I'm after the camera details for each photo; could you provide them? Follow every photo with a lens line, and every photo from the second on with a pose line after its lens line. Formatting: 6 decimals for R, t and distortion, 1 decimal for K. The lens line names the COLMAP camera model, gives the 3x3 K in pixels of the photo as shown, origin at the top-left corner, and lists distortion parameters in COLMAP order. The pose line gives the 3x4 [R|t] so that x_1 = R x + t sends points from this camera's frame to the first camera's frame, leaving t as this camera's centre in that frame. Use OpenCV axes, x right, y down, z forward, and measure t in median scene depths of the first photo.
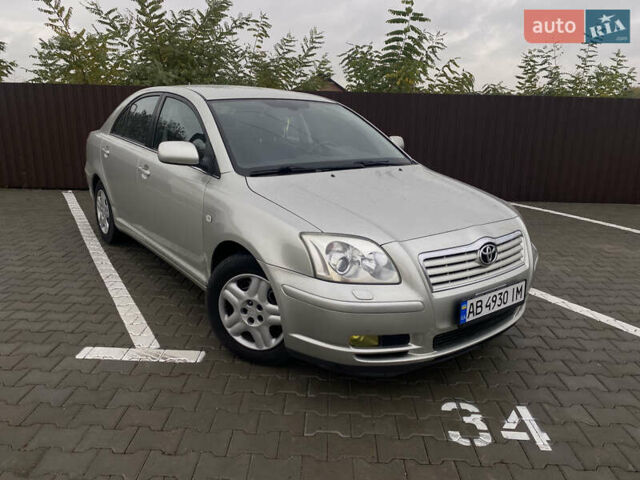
lens RADIAL K [[500.3, 0, 326.1], [0, 500.3, 245.8], [0, 0, 1]] dist [-0.007253, 0.019045]
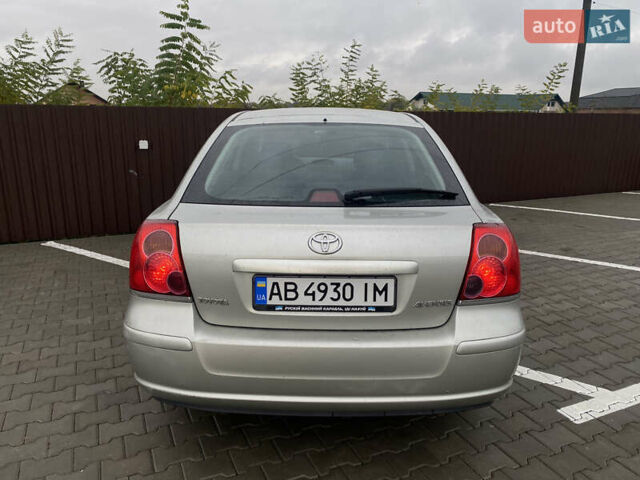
lens RADIAL K [[500.3, 0, 322.9], [0, 500.3, 233.7], [0, 0, 1]] dist [-0.007253, 0.019045]
pose [[0.900583, -0.113226, 0.419678, -0.026861], [0.128893, 0.991617, -0.009060, -0.050746], [-0.415134, 0.062253, 0.907628, 0.125920]]
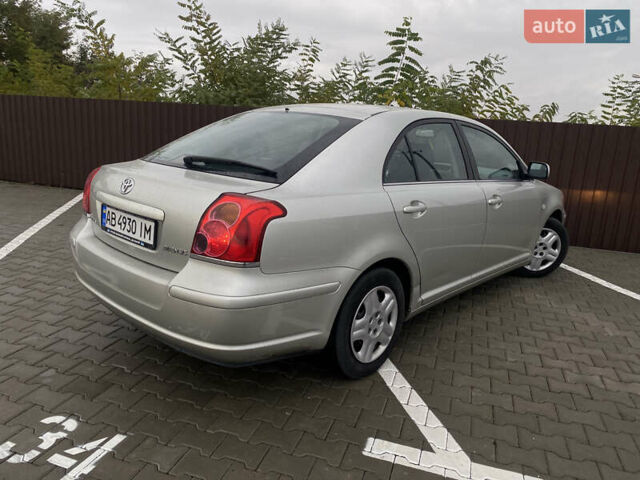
lens RADIAL K [[500.3, 0, 319.4], [0, 500.3, 239.4], [0, 0, 1]] dist [-0.007253, 0.019045]
pose [[0.954390, 0.096530, -0.282528, 0.321380], [-0.114455, 0.992287, -0.047603, -0.009312], [0.275754, 0.077768, 0.958077, 0.070062]]
